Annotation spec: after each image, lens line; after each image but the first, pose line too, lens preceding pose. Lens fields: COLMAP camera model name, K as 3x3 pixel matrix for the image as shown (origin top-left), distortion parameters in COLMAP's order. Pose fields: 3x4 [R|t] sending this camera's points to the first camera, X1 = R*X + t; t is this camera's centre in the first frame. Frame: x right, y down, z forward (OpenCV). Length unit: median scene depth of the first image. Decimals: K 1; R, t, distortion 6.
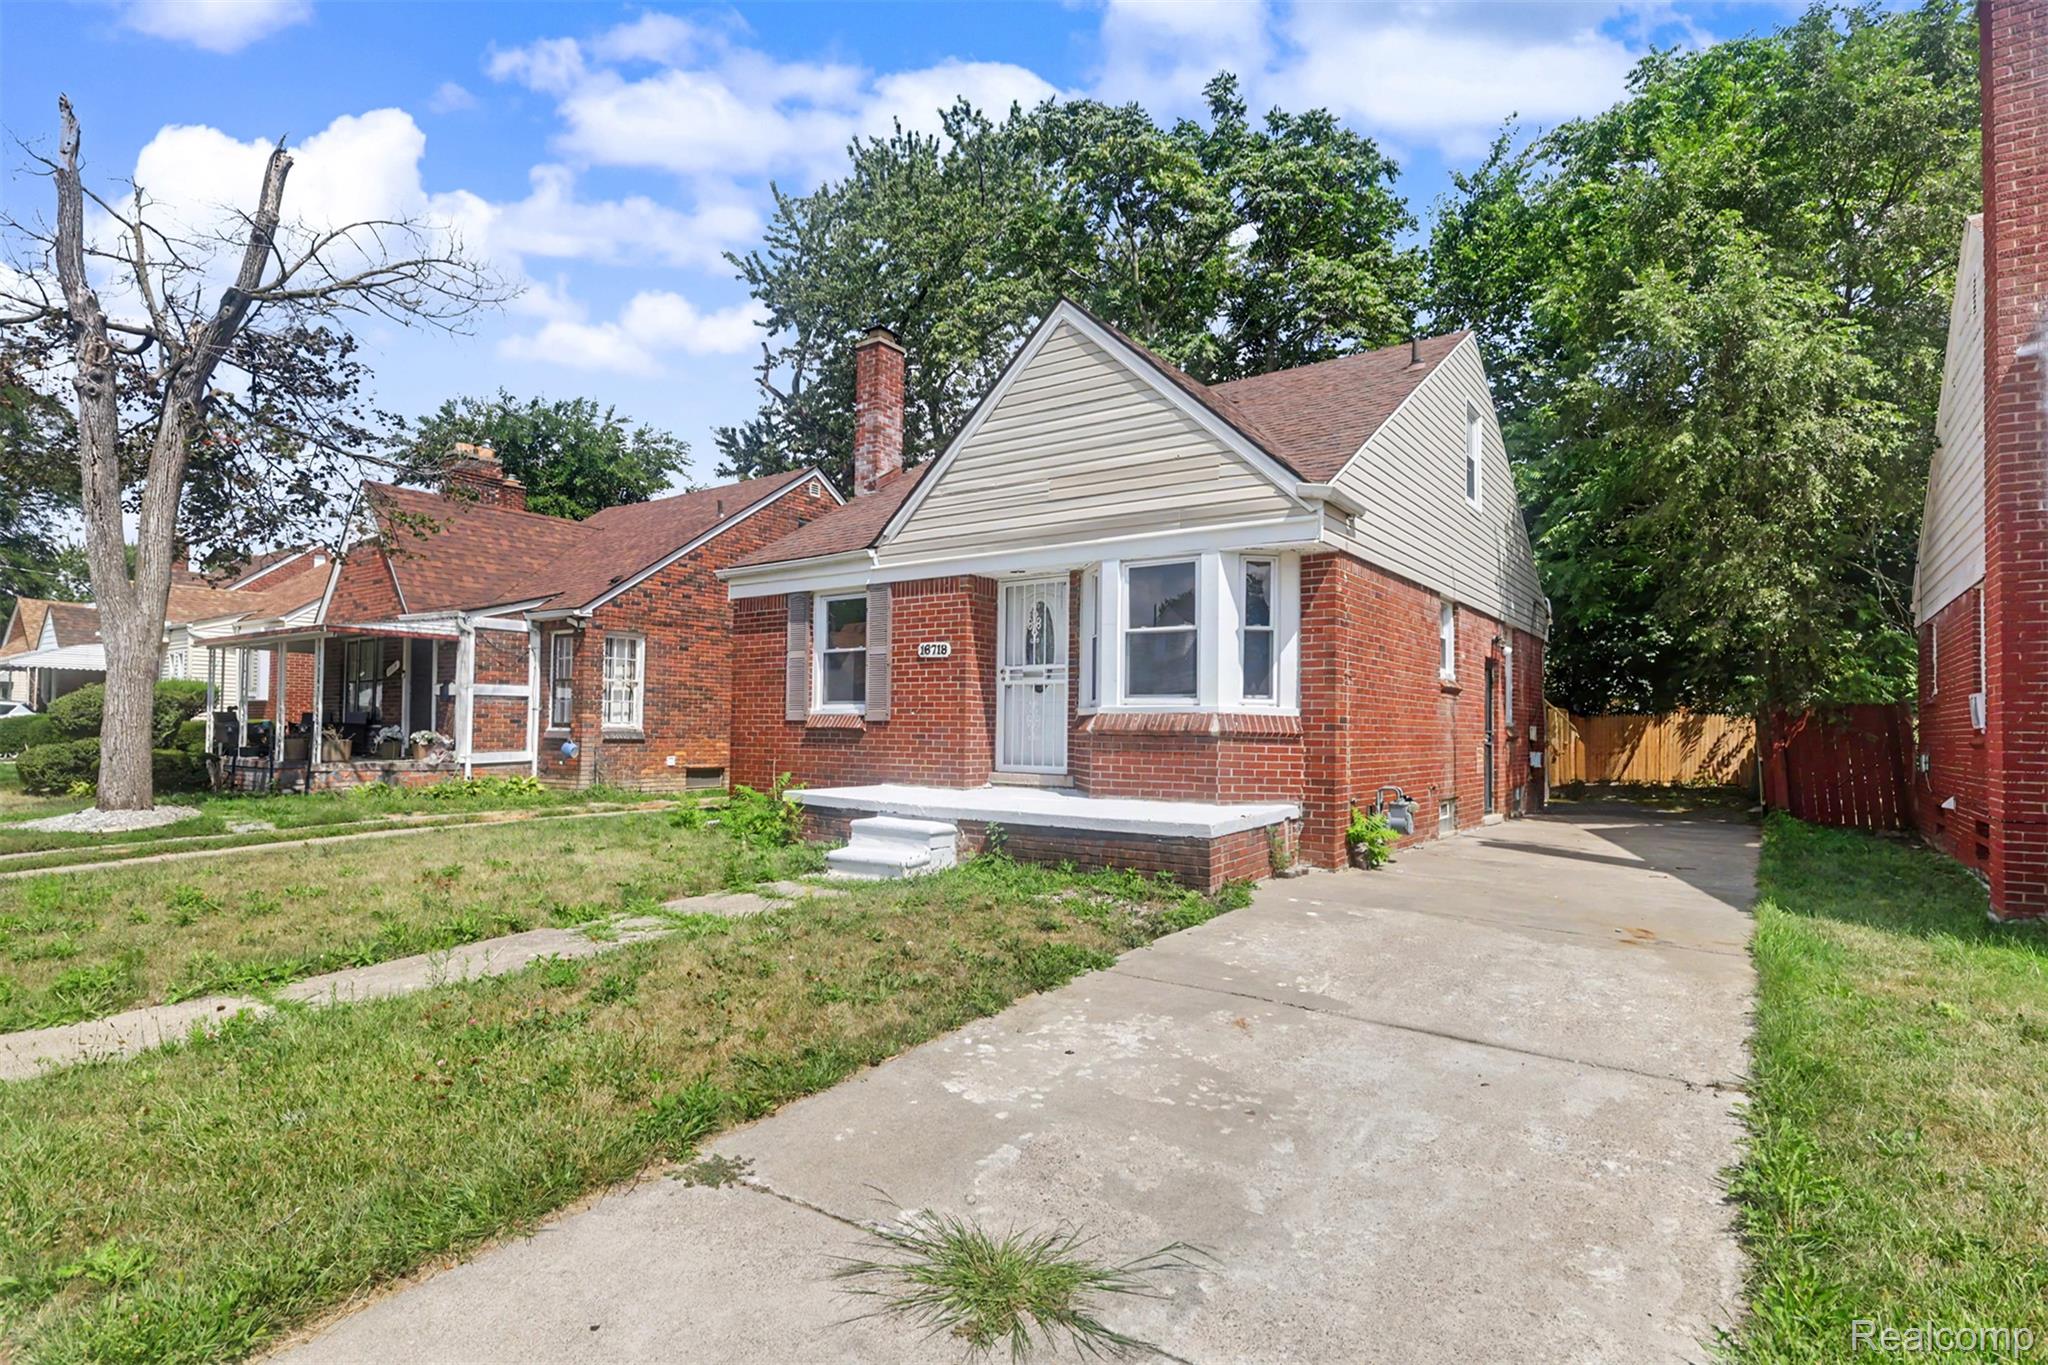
lens RADIAL K [[1034.7, 0, 1021.7], [0, 1034.7, 692.3], [0, 0, 1]] dist [0.000218, 0.000051]
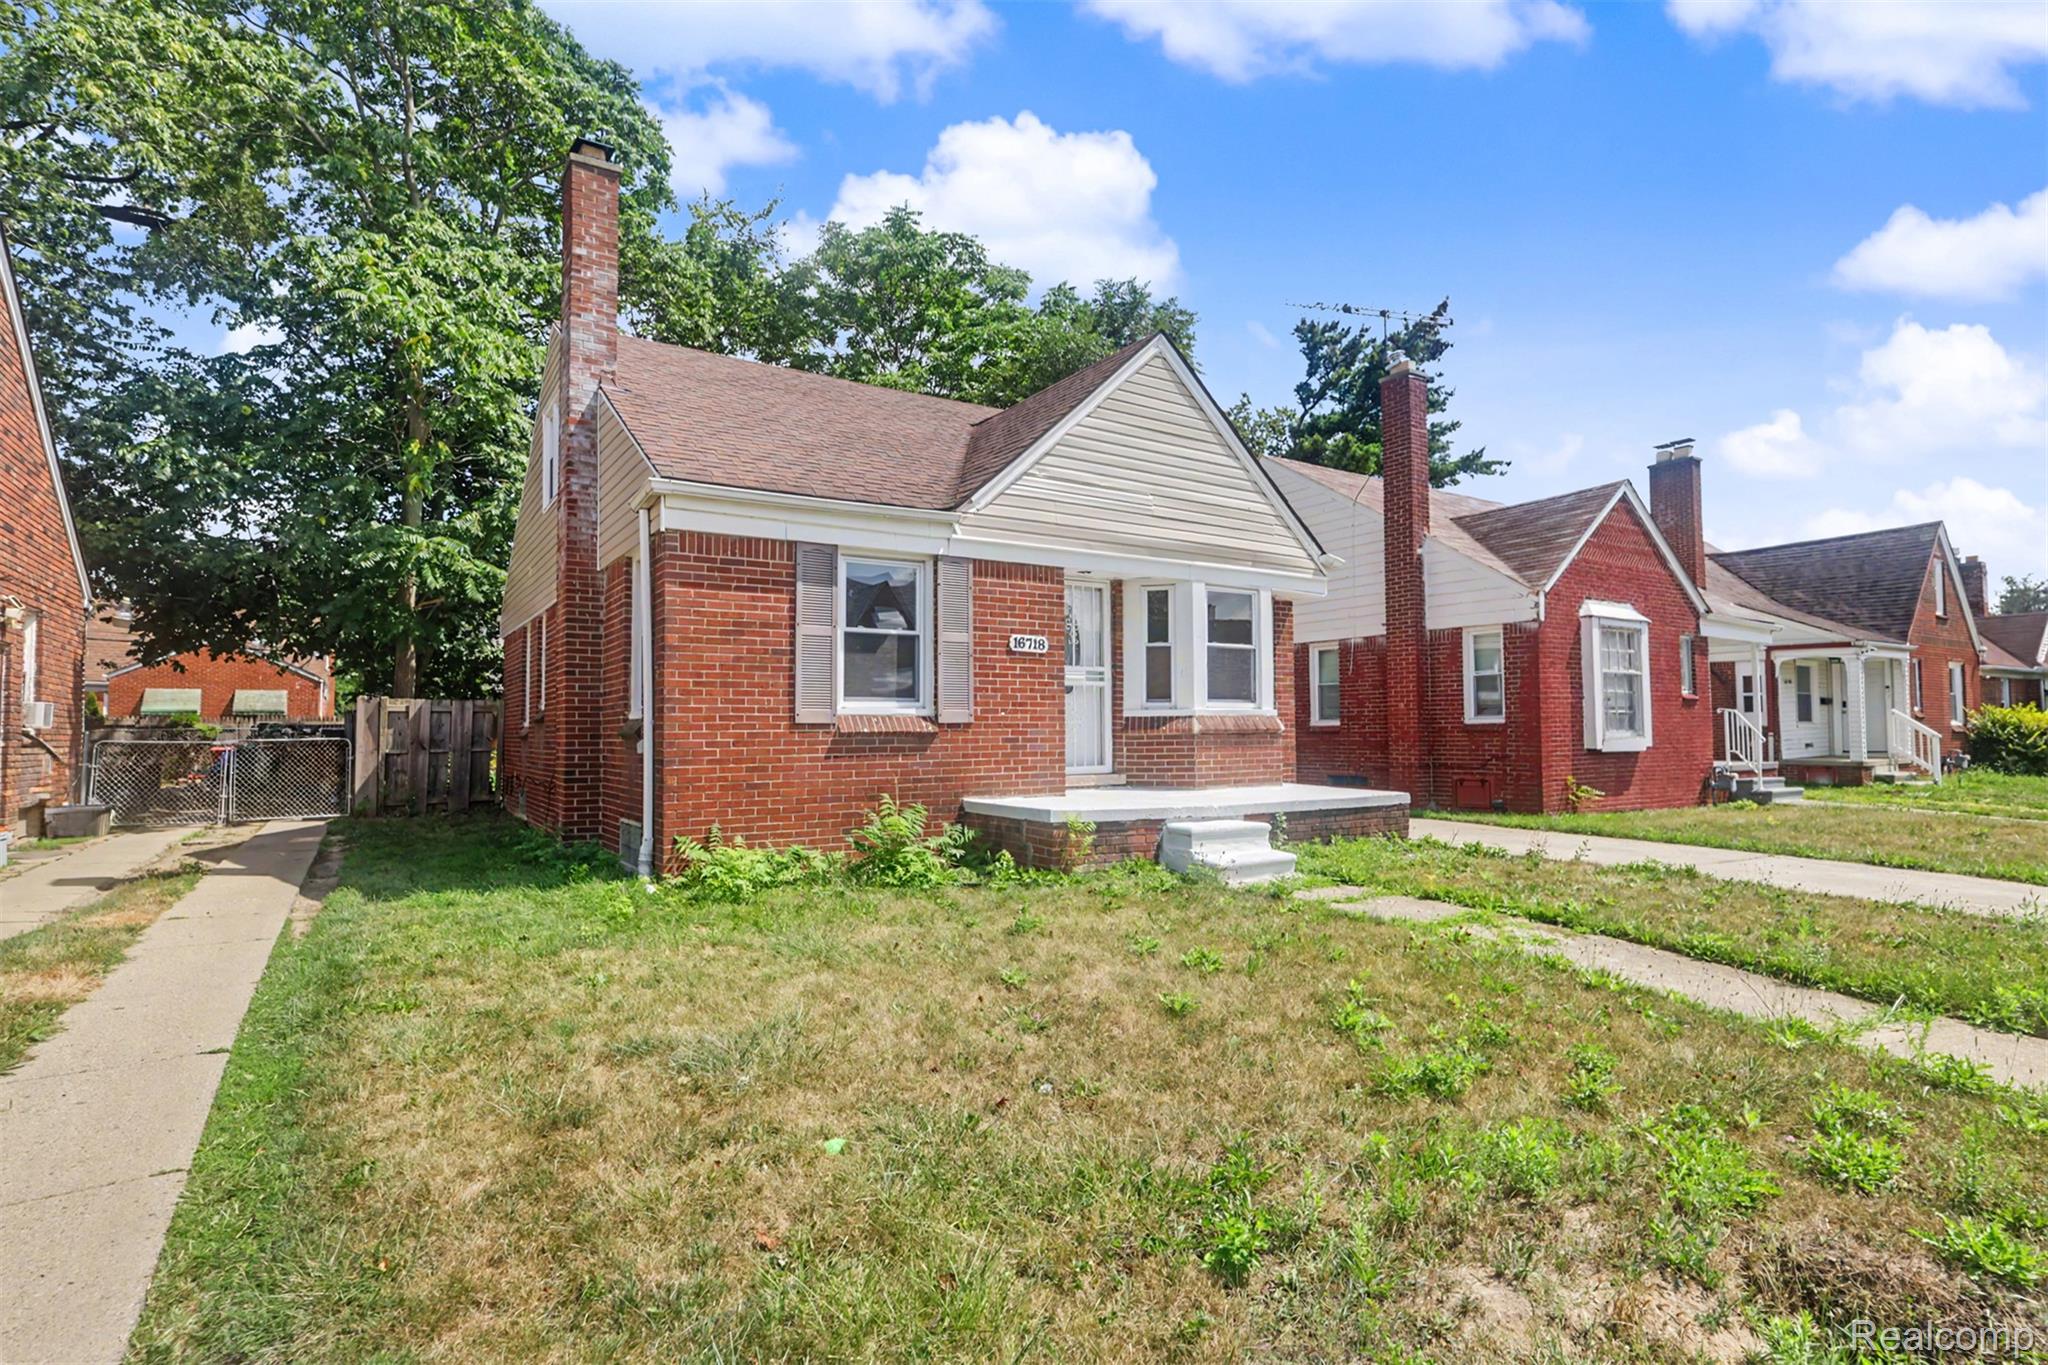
lens RADIAL K [[1034.7, 0, 1020.6], [0, 1034.7, 683.3], [0, 0, 1]] dist [0.000218, 0.000051]
pose [[0.356782, 0.031765, 0.933647, -0.935648], [-0.026142, 0.999370, -0.024011, 0.015293], [-0.933822, -0.015841, 0.357388, 0.689394]]
